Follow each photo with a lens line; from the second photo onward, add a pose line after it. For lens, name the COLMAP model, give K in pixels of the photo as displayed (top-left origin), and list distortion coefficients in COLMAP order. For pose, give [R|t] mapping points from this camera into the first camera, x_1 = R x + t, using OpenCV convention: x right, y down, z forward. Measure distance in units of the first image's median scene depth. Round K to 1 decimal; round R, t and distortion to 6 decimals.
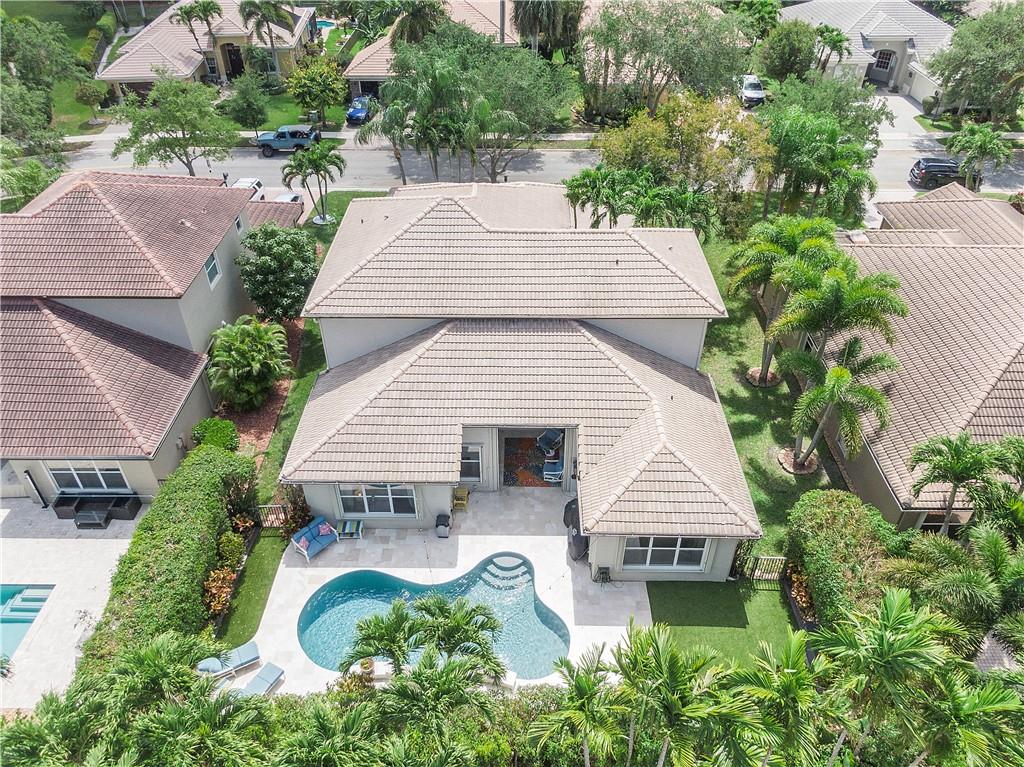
lens RADIAL K [[734.7, 0, 512.0], [0, 734.7, 383.5], [0, 0, 1]] dist [-0.001055, -0.002885]
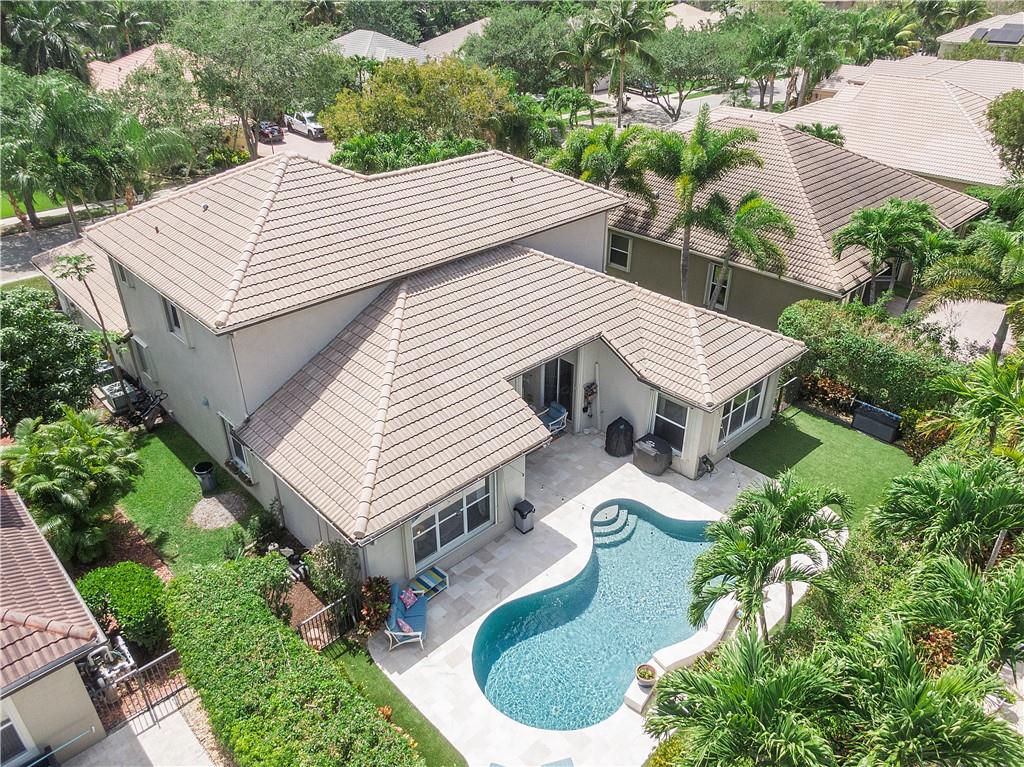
lens RADIAL K [[734.7, 0, 512.0], [0, 734.7, 383.5], [0, 0, 1]] dist [-0.001055, -0.002885]
pose [[0.713213, -0.348418, 0.608221, -0.525154], [0.423724, 0.905528, 0.021862, 0.045631], [-0.558378, 0.242126, 0.793467, 0.362084]]
